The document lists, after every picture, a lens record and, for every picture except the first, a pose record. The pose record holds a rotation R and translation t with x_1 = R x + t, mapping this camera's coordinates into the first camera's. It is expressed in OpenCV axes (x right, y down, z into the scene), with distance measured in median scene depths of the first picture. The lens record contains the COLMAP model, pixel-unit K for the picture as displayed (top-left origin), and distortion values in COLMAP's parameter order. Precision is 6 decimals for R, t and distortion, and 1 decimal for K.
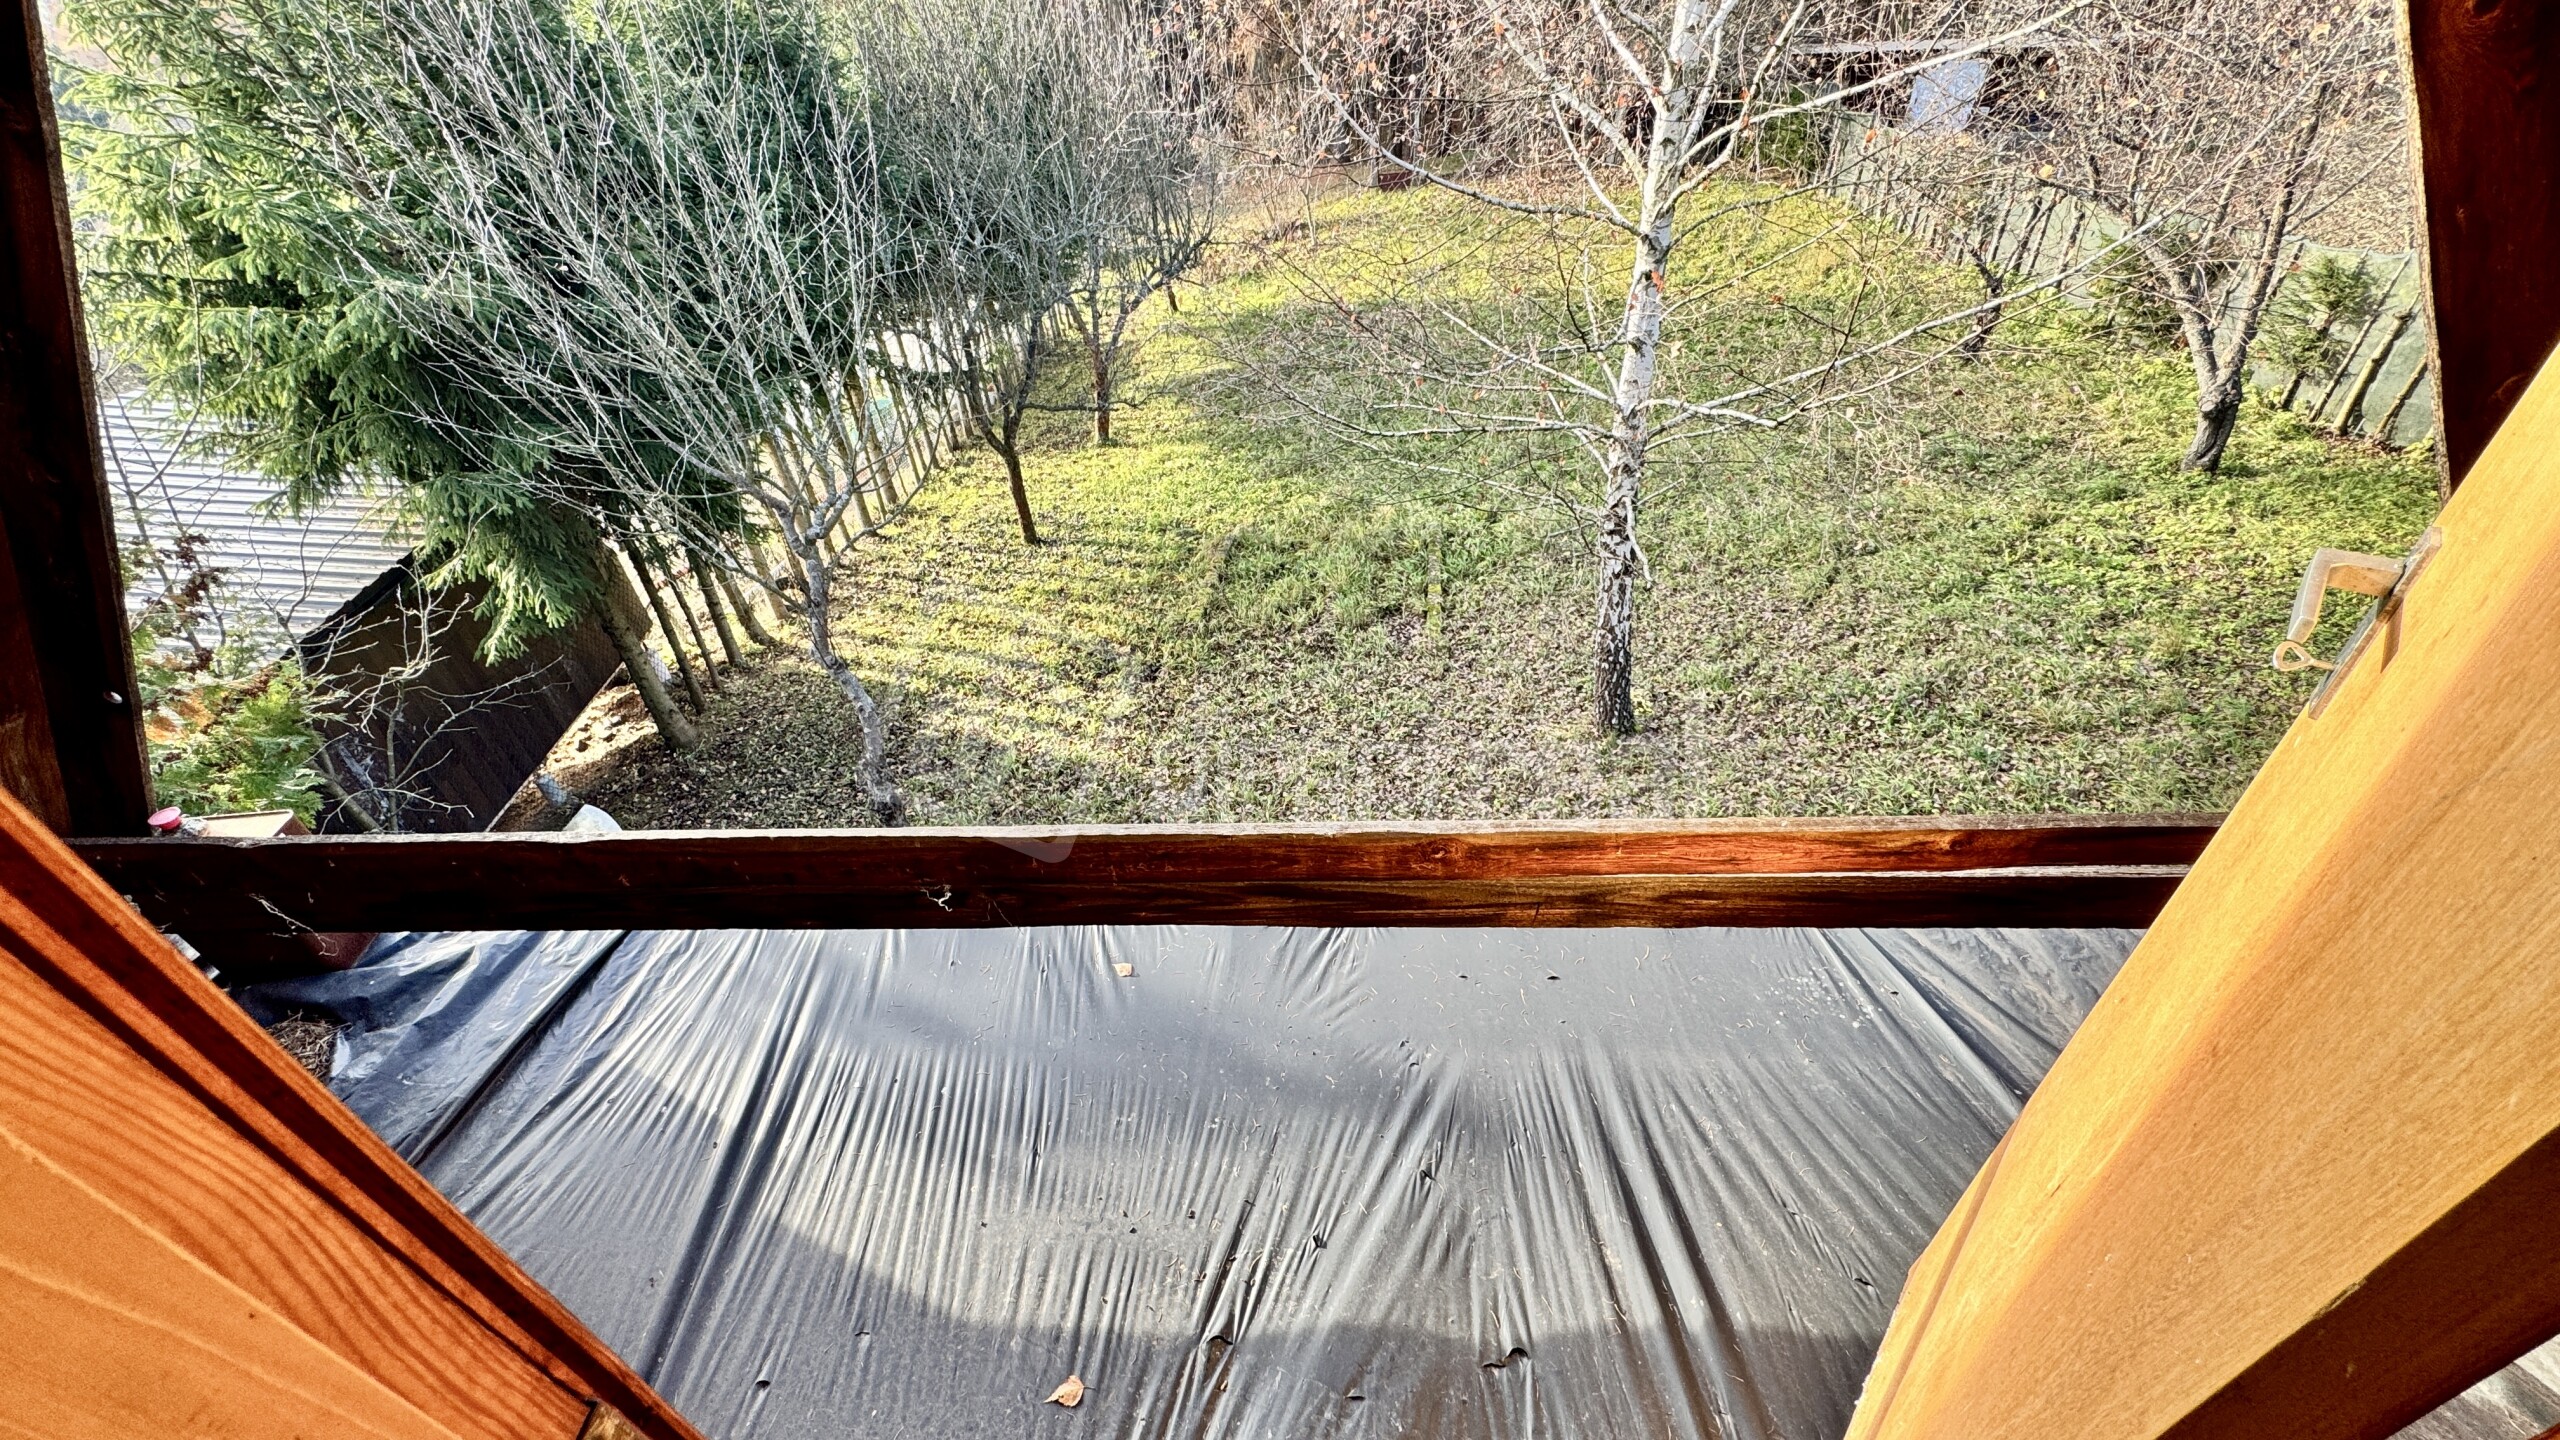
lens RADIAL K [[1020.2, 0, 1278.4], [0, 1020.2, 719.5], [0, 0, 1]] dist [-0.003204, 0.000477]
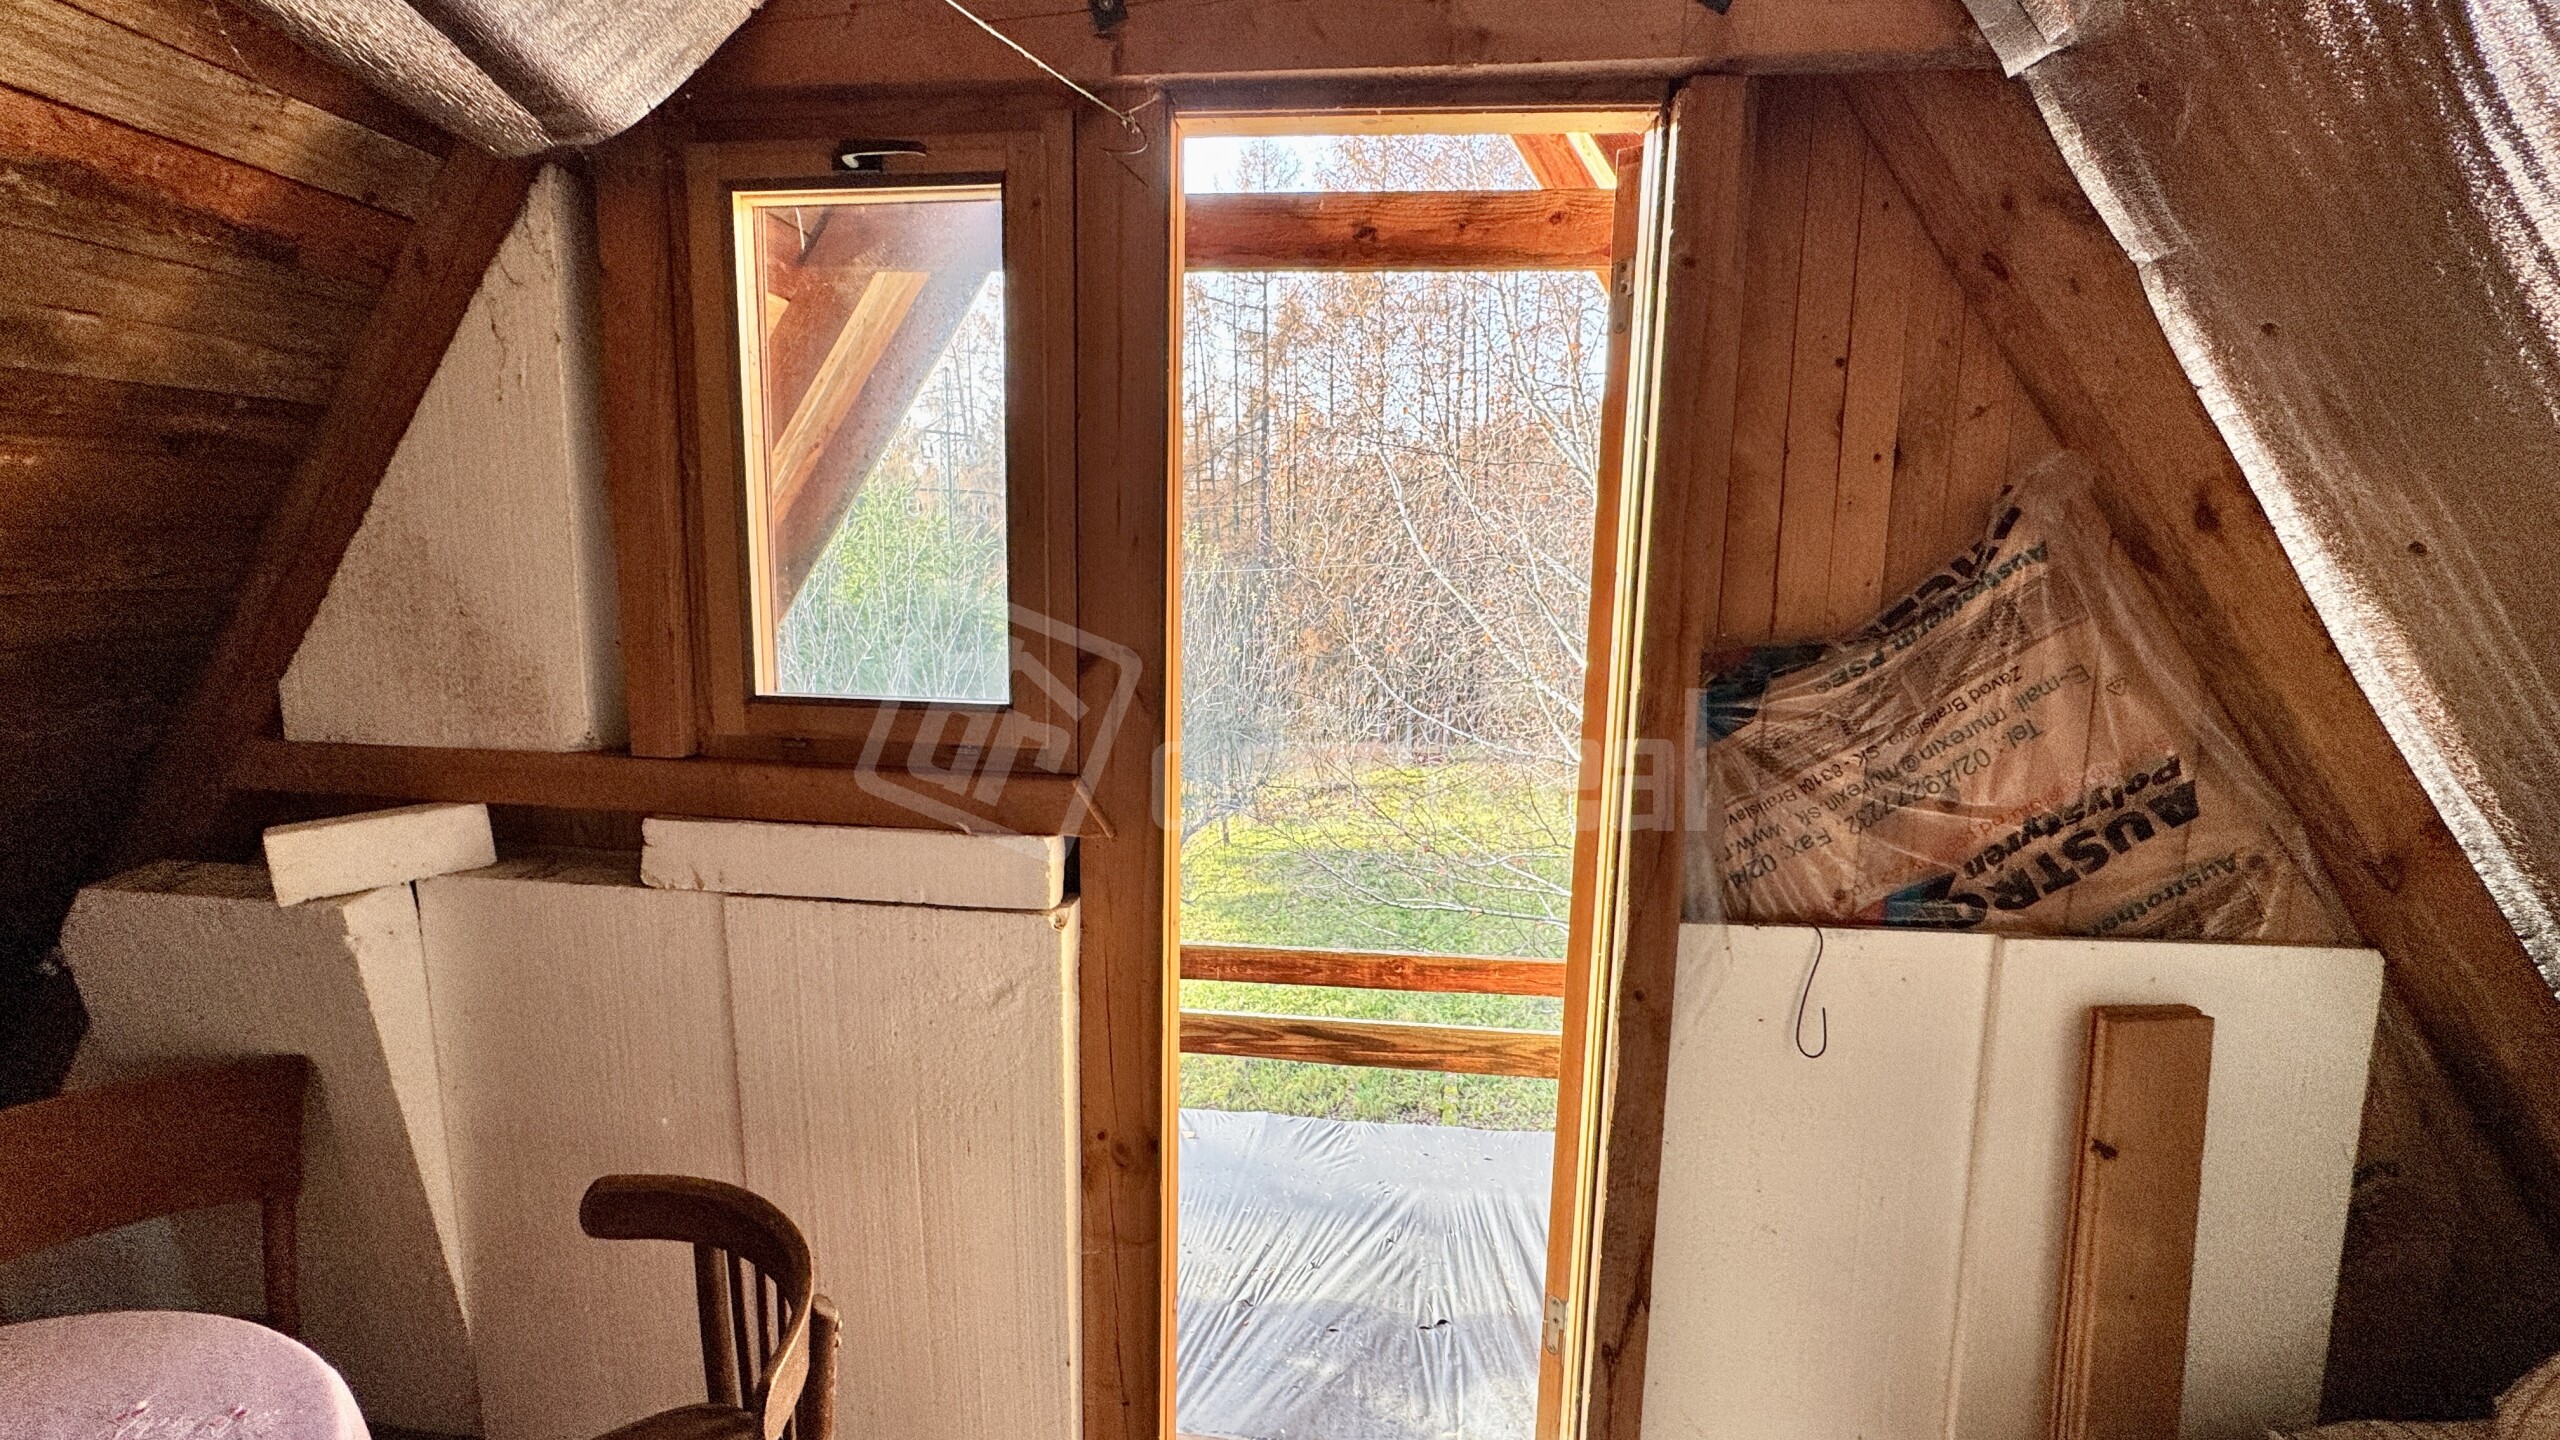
lens RADIAL K [[1020.2, 0, 1278.4], [0, 1020.2, 719.5], [0, 0, 1]] dist [-0.003204, 0.000477]
pose [[0.995600, 0.079007, -0.050382, -0.000809], [-0.093622, 0.861147, -0.499661, 0.571738], [0.003910, 0.502179, 0.864755, -0.679638]]
